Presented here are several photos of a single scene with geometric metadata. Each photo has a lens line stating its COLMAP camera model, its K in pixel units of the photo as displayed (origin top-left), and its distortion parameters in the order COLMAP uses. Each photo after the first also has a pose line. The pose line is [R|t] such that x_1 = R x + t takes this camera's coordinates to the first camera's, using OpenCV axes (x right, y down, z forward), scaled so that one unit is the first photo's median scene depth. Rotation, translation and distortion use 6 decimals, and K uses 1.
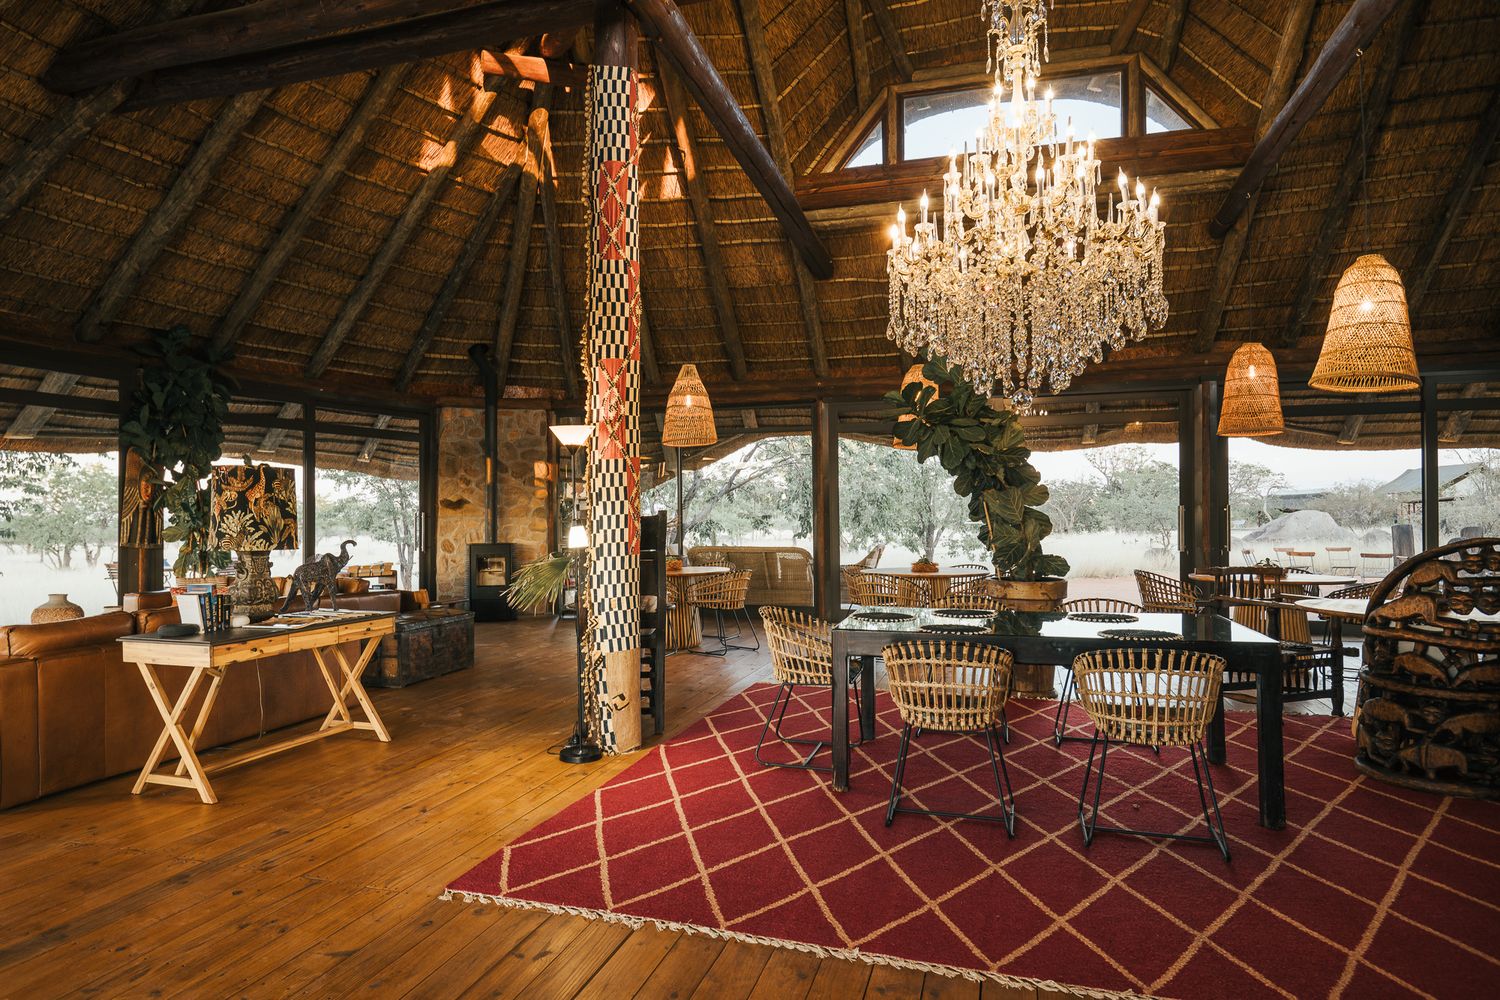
lens RADIAL K [[868.0, 0, 750.3], [0, 868.0, 508.6], [0, 0, 1]] dist [-0.001480, 0.000086]
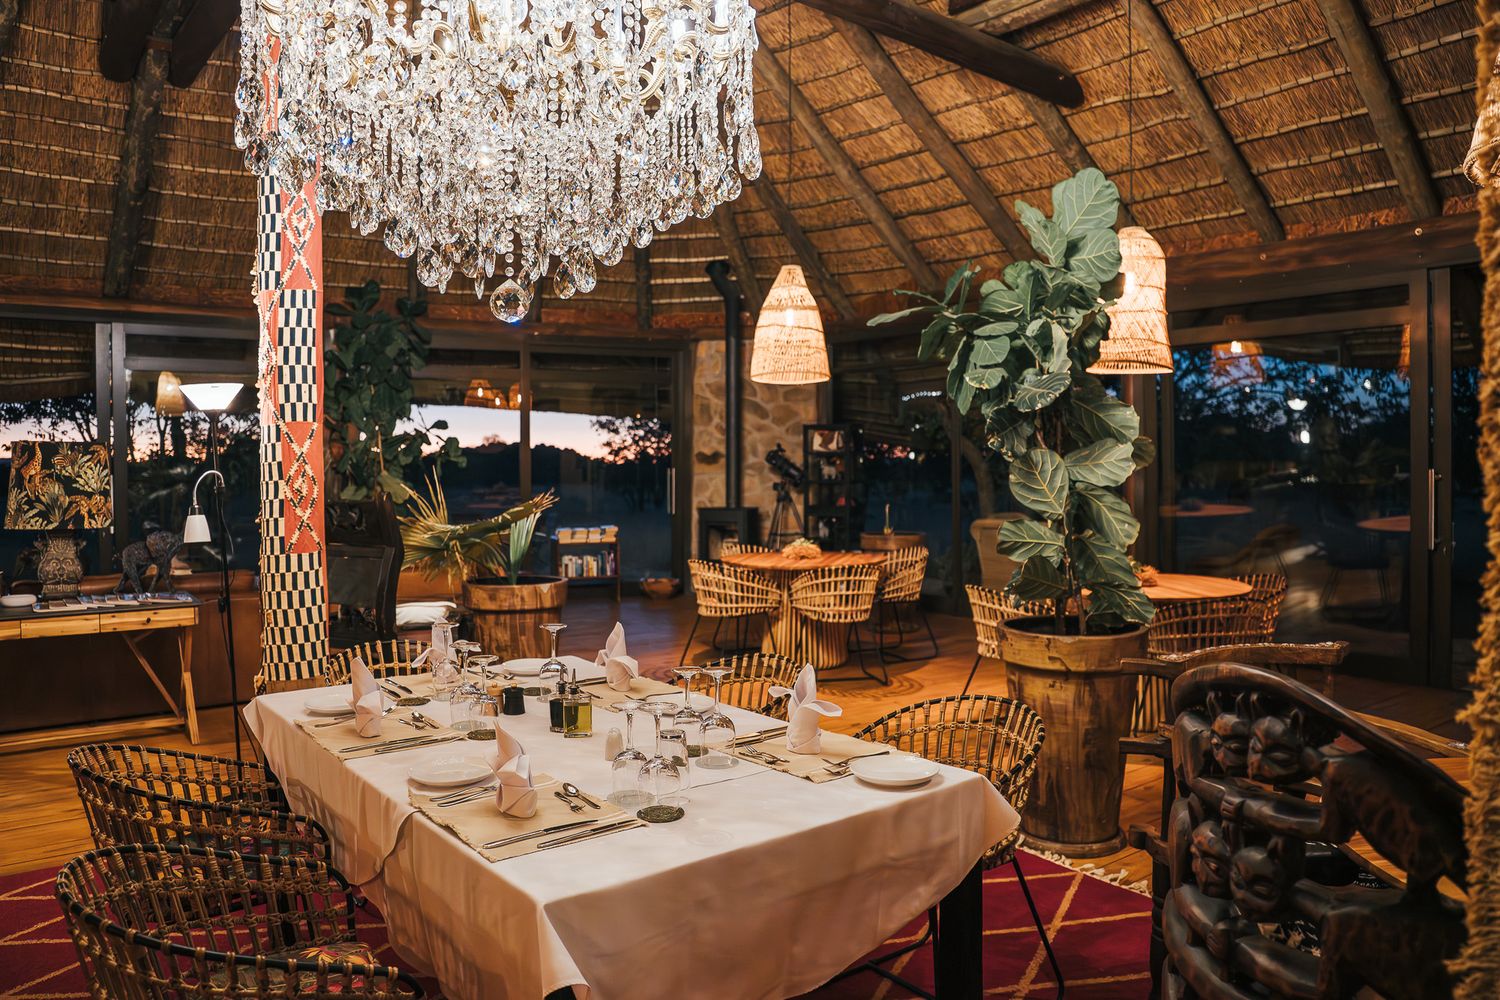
lens RADIAL K [[1062.3, 0, 749.8], [0, 1062.3, 491.4], [0, 0, 1]] dist [-0.056490, -0.002517]
pose [[0.822108, 0.019548, -0.568997, 0.699360], [0.003770, 0.999202, 0.039775, -0.034394], [0.569320, -0.034844, 0.821377, 0.489909]]
